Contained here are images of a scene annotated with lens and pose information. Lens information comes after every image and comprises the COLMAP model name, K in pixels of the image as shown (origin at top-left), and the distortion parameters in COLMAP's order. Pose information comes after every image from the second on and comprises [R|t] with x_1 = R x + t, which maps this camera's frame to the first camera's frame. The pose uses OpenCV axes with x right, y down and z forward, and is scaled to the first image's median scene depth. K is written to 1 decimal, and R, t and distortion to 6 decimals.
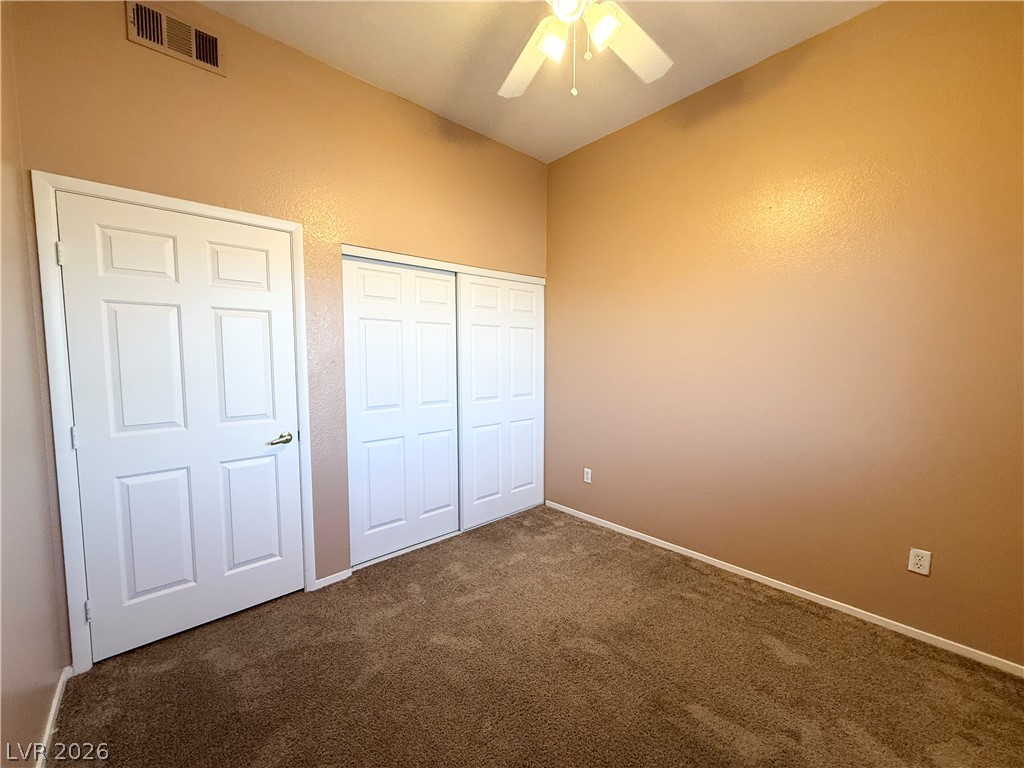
lens RADIAL K [[408.3, 0, 502.6], [0, 408.3, 388.4], [0, 0, 1]] dist [0.002276, -0.000307]
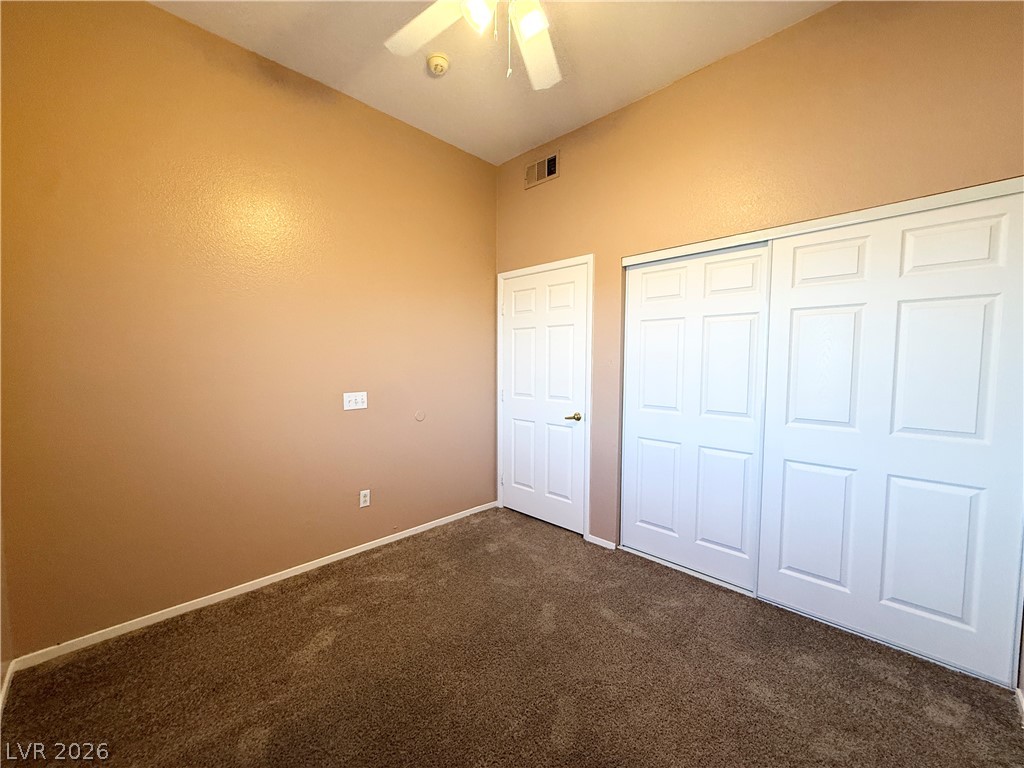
lens RADIAL K [[408.3, 0, 501.2], [0, 408.3, 383.6], [0, 0, 1]] dist [0.002276, -0.000307]
pose [[0.048613, 0.064842, -0.996711, 0.664923], [-0.075635, 0.995264, 0.061059, -0.042736], [0.995950, 0.072418, 0.053287, 0.553789]]
